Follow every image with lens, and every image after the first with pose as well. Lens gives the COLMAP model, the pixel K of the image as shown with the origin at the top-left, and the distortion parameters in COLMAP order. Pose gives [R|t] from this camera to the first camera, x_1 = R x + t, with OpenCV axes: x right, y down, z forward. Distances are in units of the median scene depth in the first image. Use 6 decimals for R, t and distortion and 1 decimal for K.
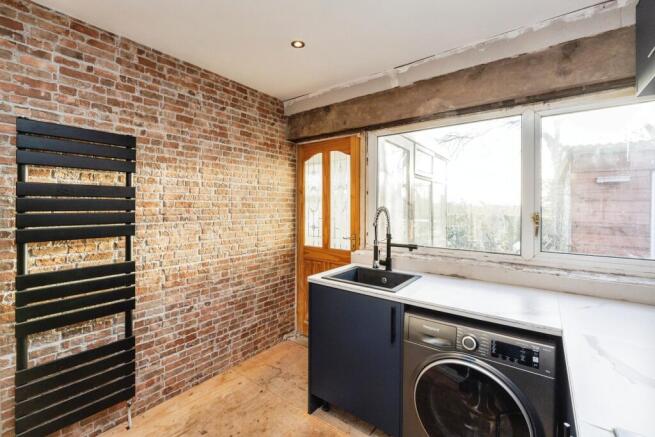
lens RADIAL K [[287.6, 0, 328.0], [0, 287.6, 206.2], [0, 0, 1]] dist [0.000310, 0.000005]
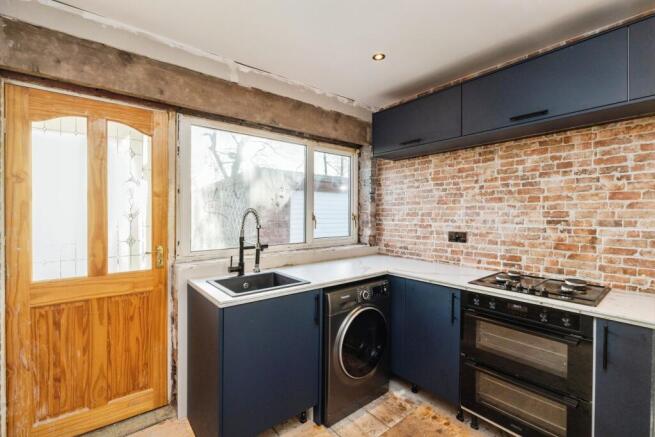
lens RADIAL K [[289.5, 0, 327.5], [0, 289.5, 218.5], [0, 0, 1]] dist [-0.000921, -0.000303]
pose [[0.239204, -0.020877, 0.970745, -0.611204], [0.003053, 0.999780, 0.020749, 0.014658], [-0.970965, -0.002000, 0.239215, 0.465144]]
